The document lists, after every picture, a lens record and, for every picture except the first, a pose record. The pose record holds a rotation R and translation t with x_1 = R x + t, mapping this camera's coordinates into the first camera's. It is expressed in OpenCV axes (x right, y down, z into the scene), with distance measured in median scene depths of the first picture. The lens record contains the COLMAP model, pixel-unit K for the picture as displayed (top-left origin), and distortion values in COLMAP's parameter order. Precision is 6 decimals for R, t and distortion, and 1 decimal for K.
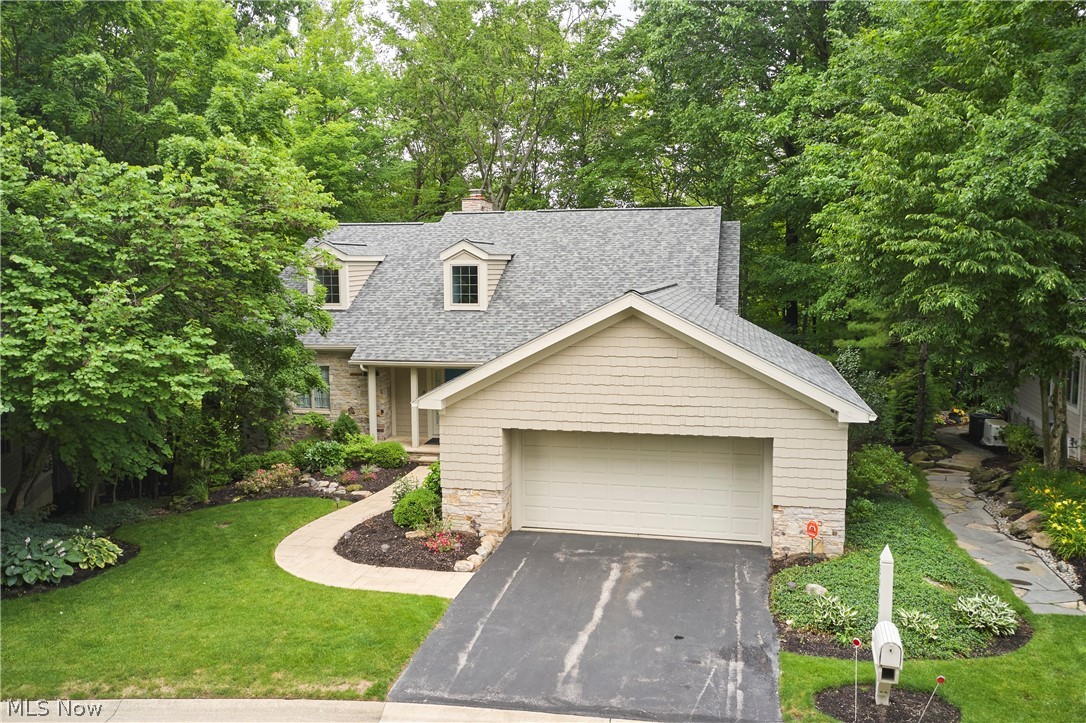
lens RADIAL K [[869.7, 0, 544.0], [0, 869.7, 359.8], [0, 0, 1]] dist [-0.008861, 0.004532]
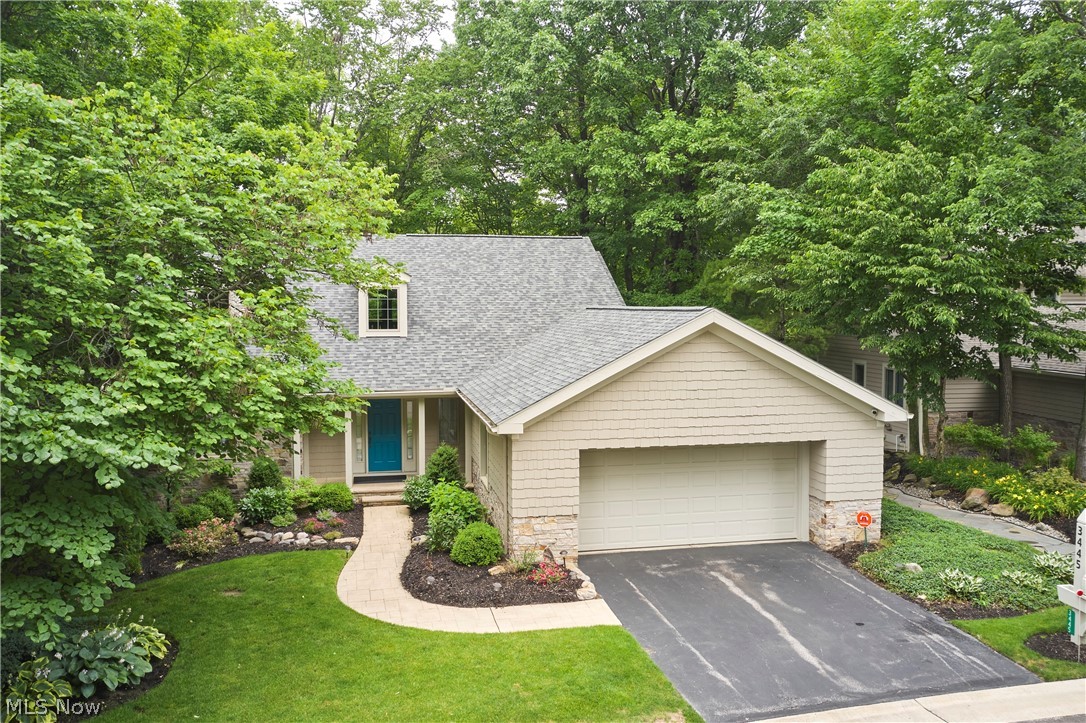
lens RADIAL K [[869.7, 0, 550.4], [0, 869.7, 355.8], [0, 0, 1]] dist [-0.008861, 0.004532]
pose [[0.909075, -0.019688, 0.416166, -0.505693], [0.039775, 0.998422, -0.039652, 0.012257], [-0.414729, 0.052600, 0.908423, 0.131224]]
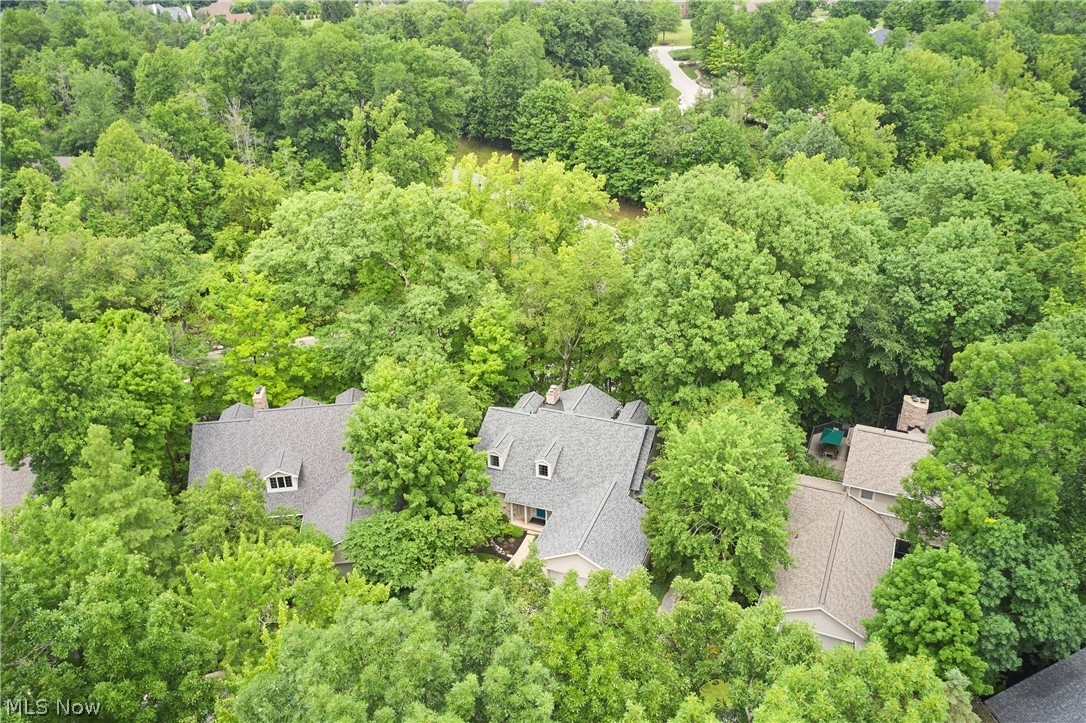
lens RADIAL K [[869.7, 0, 544.8], [0, 869.7, 359.9], [0, 0, 1]] dist [-0.008861, 0.004532]
pose [[0.990527, 0.055896, -0.125423, 0.398108], [-0.006885, 0.932468, 0.361188, -2.309923], [0.137142, -0.356903, 0.924019, -2.376160]]
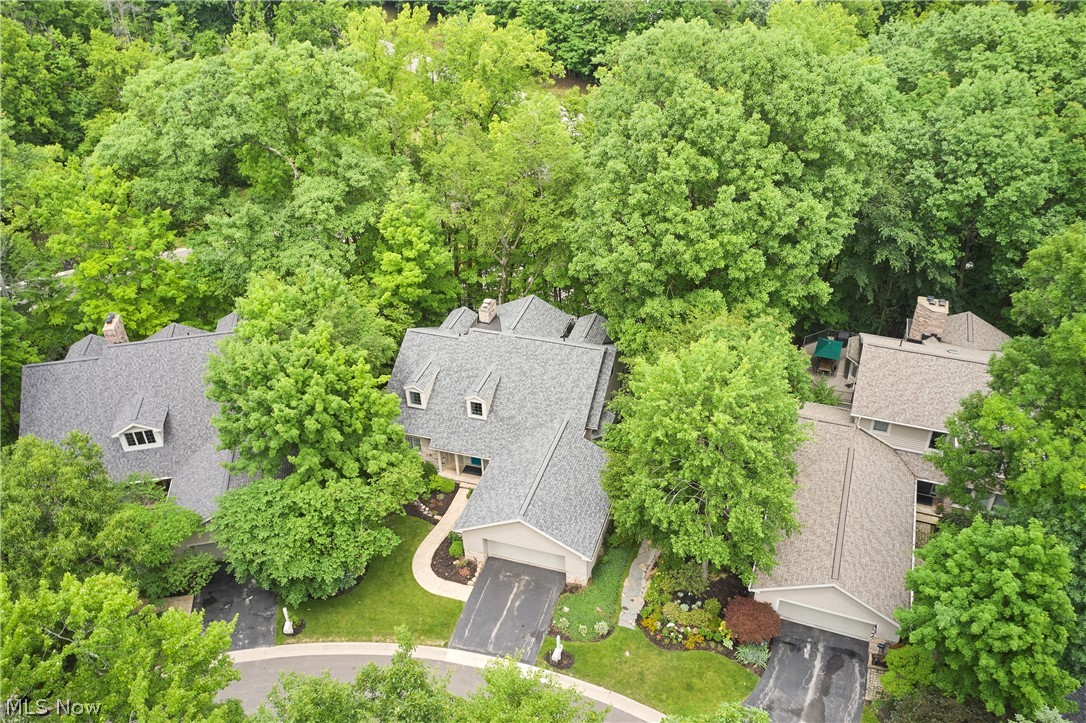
lens RADIAL K [[869.7, 0, 544.8], [0, 869.7, 359.0], [0, 0, 1]] dist [-0.008861, 0.004532]
pose [[0.996785, 0.032998, -0.073018, 0.391907], [0.005344, 0.881861, 0.471479, -2.013870], [0.079950, -0.470353, 0.878849, -1.441150]]
